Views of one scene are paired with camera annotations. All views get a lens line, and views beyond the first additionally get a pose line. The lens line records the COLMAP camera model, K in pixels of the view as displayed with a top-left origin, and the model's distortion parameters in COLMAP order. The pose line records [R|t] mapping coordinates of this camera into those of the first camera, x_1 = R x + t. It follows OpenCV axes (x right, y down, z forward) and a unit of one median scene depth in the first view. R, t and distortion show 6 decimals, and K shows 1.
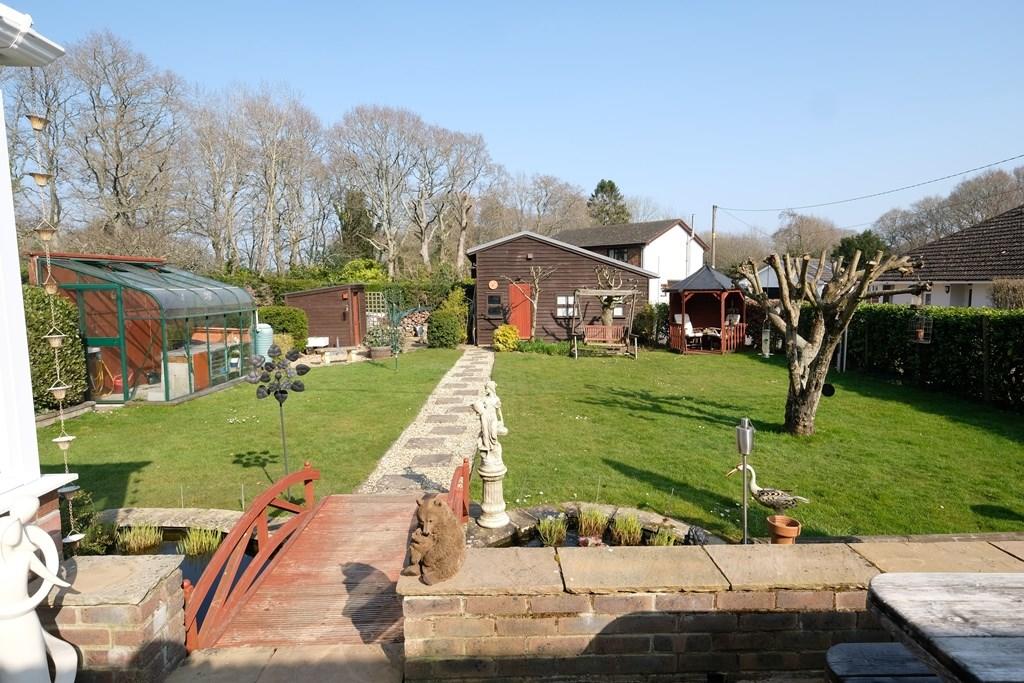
lens RADIAL K [[553.2, 0, 512.0], [0, 553.2, 341.5], [0, 0, 1]] dist [0.004698, 0.000412]
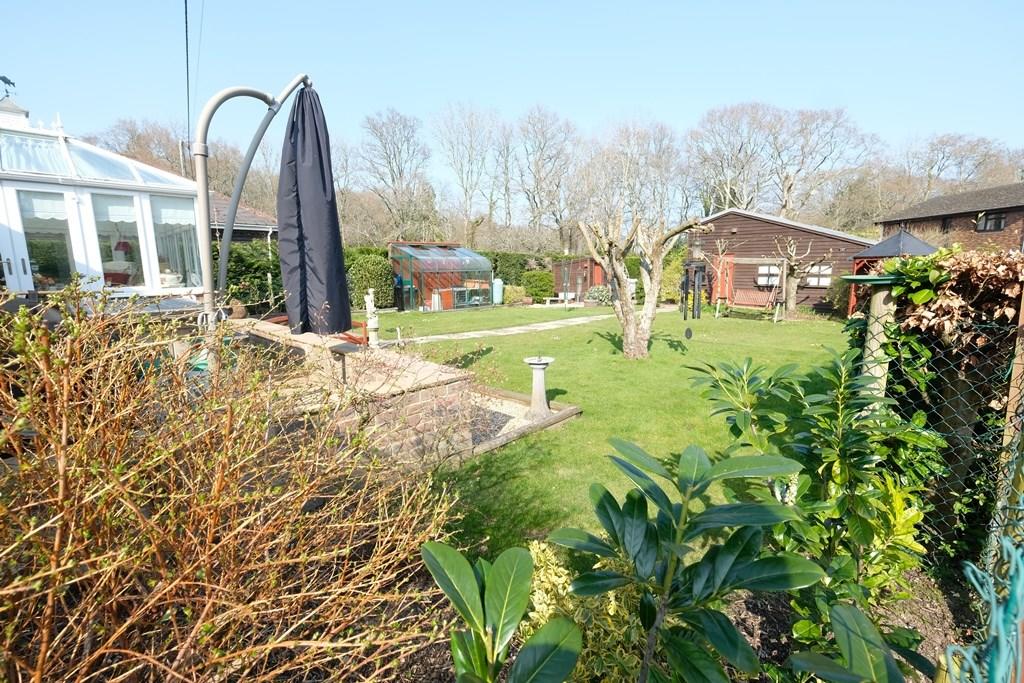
lens RADIAL K [[436.9, 0, 512.0], [0, 436.9, 341.5], [0, 0, 1]] dist [0.002353, 0.000461]
pose [[0.709660, 0.122642, -0.693788, 0.351016], [-0.069165, 0.992103, 0.104628, 0.010355], [0.701141, -0.026265, 0.712539, 0.028497]]
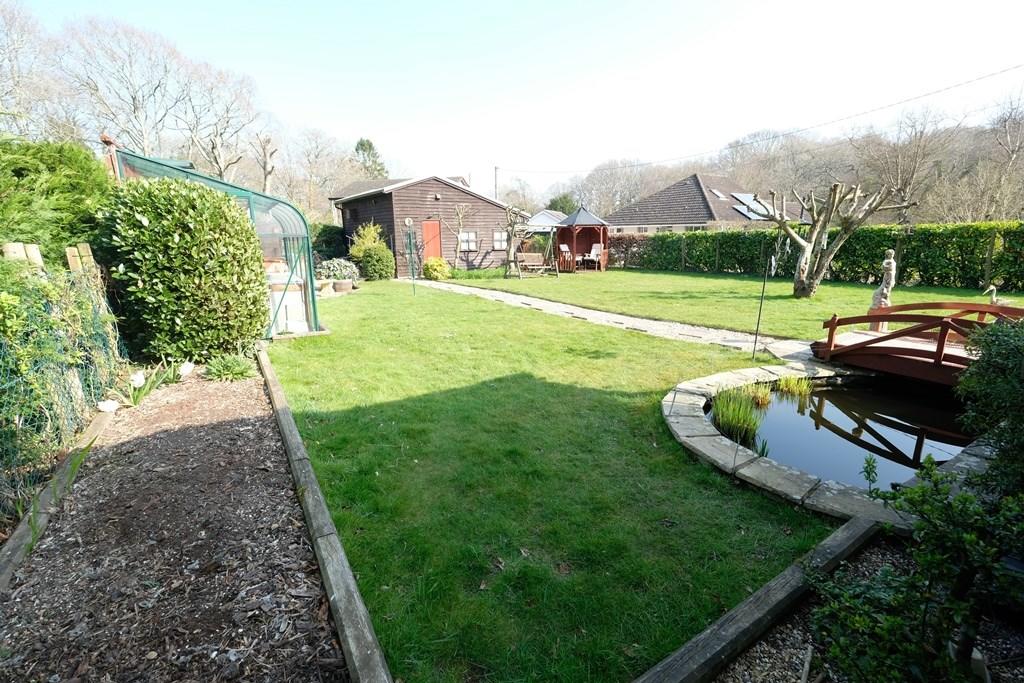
lens RADIAL K [[446.3, 0, 512.0], [0, 446.3, 341.5], [0, 0, 1]] dist [-0.001655, 0.000703]
pose [[0.860142, -0.121580, 0.495353, -0.320976], [0.056439, 0.987898, 0.144470, 0.017057], [-0.506923, -0.096308, 0.856594, 0.099674]]
